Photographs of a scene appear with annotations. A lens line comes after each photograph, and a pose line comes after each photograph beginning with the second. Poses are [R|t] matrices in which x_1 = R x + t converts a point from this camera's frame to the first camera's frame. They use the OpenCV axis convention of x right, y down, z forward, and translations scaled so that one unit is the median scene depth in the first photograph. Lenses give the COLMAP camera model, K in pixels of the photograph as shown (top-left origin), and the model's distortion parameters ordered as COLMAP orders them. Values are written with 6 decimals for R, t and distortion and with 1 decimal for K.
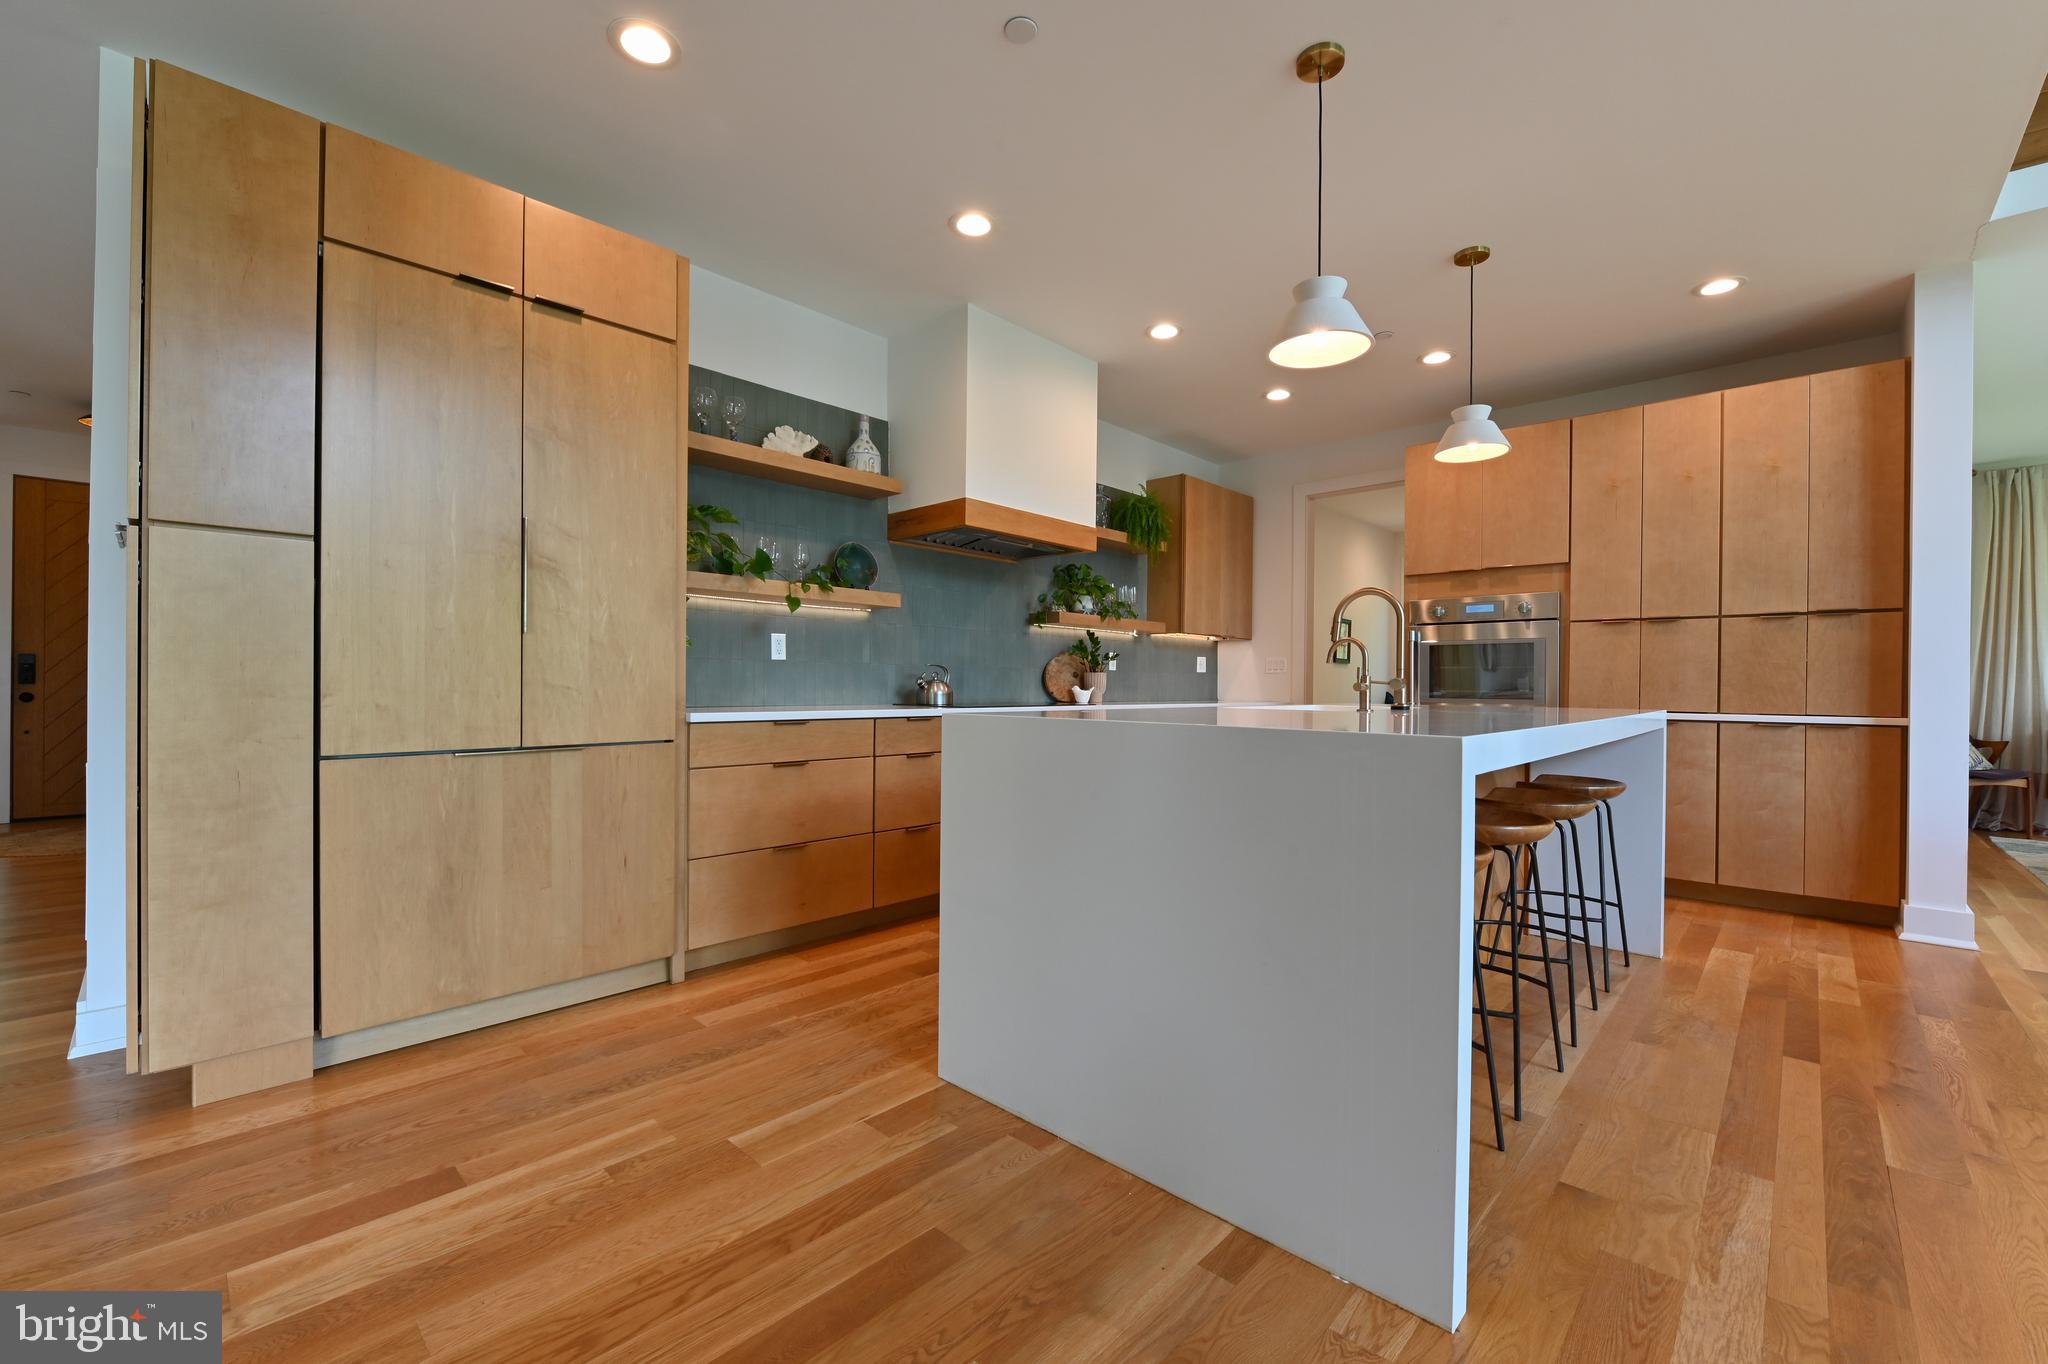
lens RADIAL K [[847.7, 0, 1011.4], [0, 847.7, 681.7], [0, 0, 1]] dist [-0.001324, -0.000767]
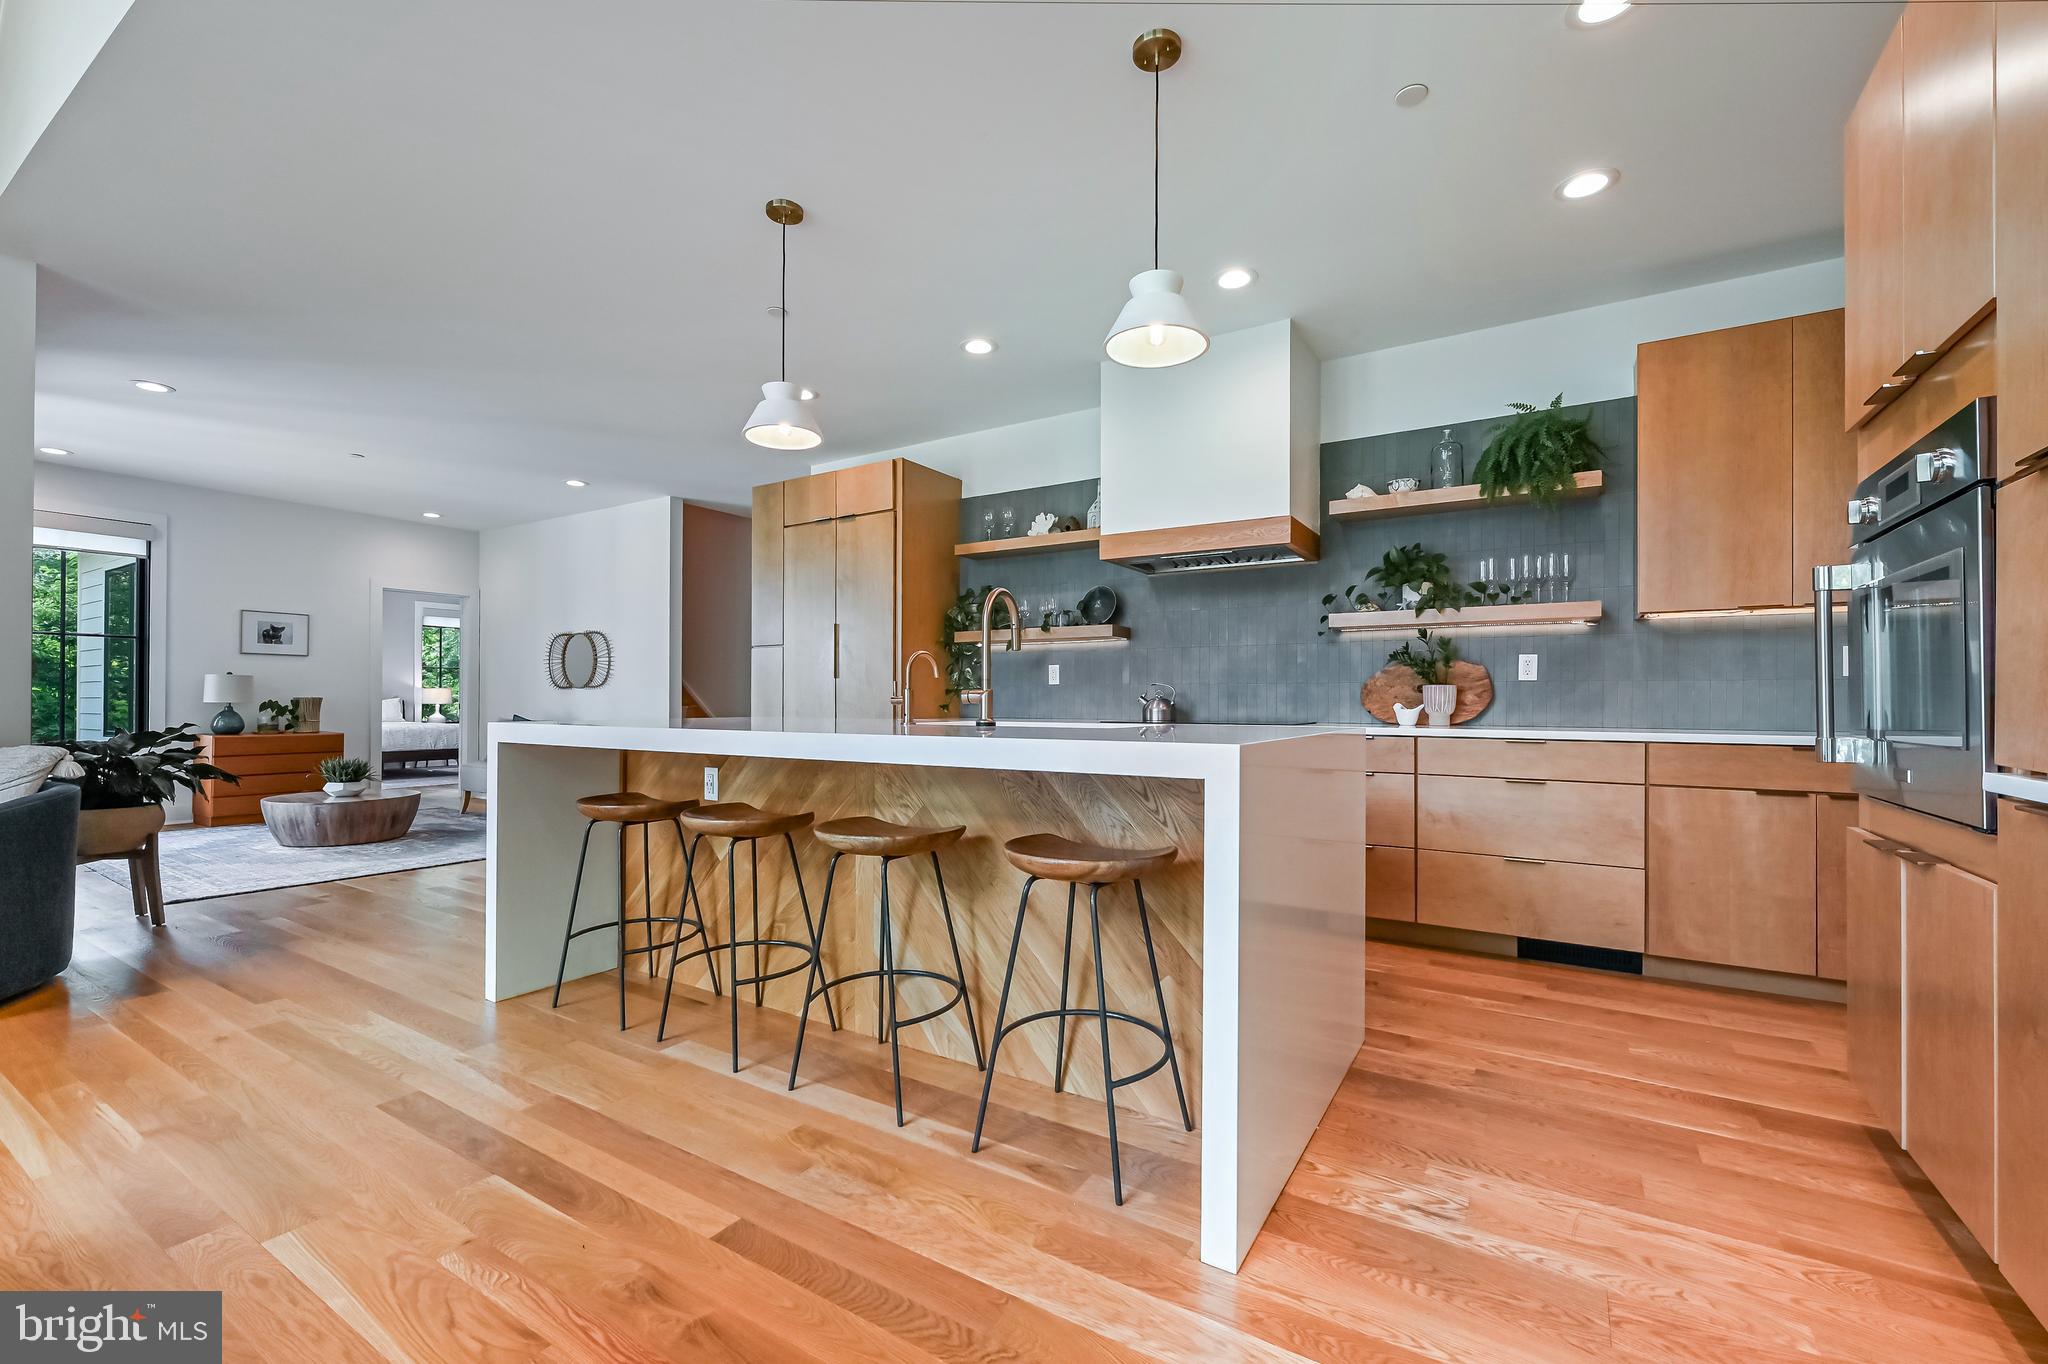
lens RADIAL K [[847.7, 0, 1019.8], [0, 847.7, 695.5], [0, 0, 1]] dist [-0.001324, -0.000767]
pose [[0.195139, -0.014434, -0.980669, 1.030631], [0.001593, 0.999895, -0.014399, 0.011434], [0.980774, 0.001247, 0.195141, 0.678309]]
